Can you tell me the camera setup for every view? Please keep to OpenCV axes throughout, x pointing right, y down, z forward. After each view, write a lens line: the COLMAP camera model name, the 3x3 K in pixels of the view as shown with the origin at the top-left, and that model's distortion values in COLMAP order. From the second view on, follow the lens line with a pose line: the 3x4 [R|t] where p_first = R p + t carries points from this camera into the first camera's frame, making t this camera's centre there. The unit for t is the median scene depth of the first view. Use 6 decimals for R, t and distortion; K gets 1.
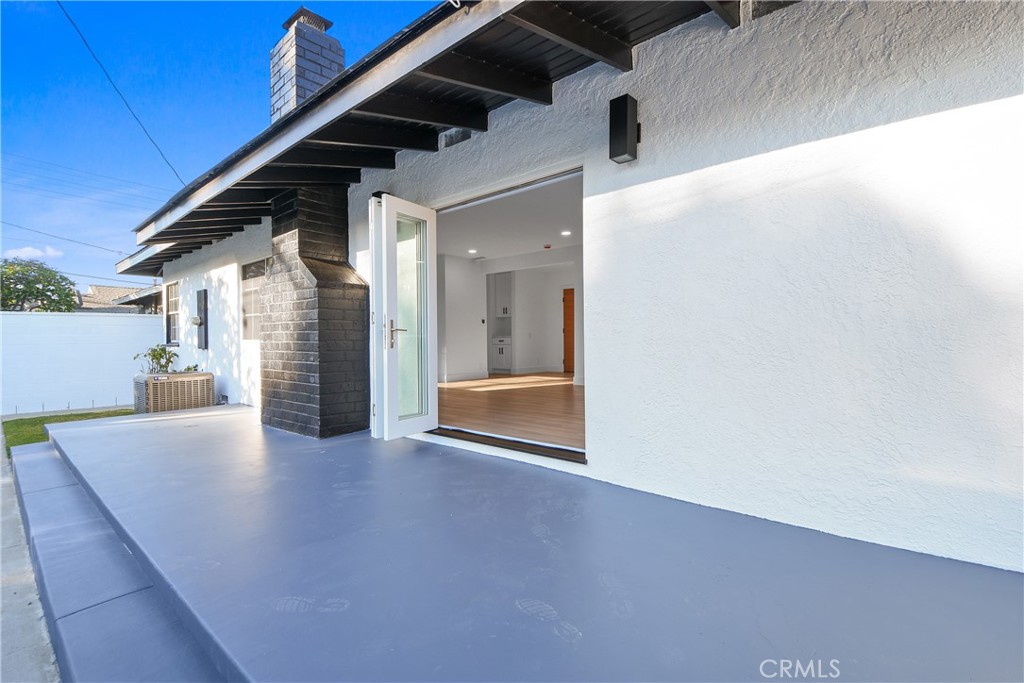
lens RADIAL K [[457.3, 0, 515.0], [0, 457.3, 347.4], [0, 0, 1]] dist [0.001981, -0.018802]
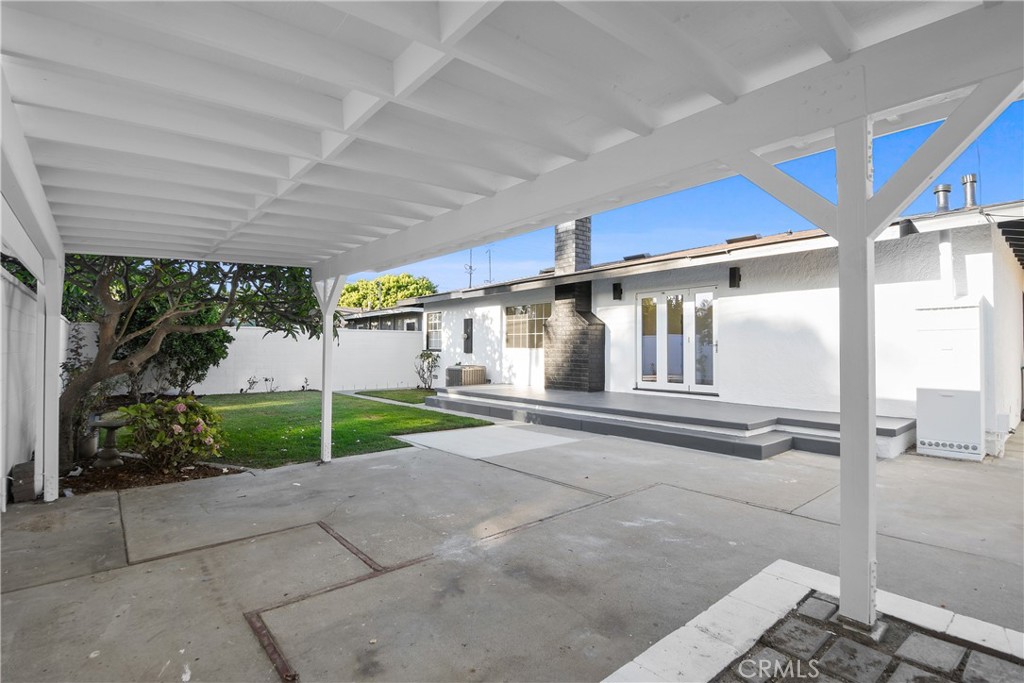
lens RADIAL K [[515.7, 0, 512.0], [0, 515.7, 341.5], [0, 0, 1]] dist [0.000216, -0.000001]
pose [[0.980609, 0.010096, -0.195712, -0.190547], [-0.017180, 0.999256, -0.034530, 0.020421], [0.195217, 0.037223, 0.980053, -0.935892]]
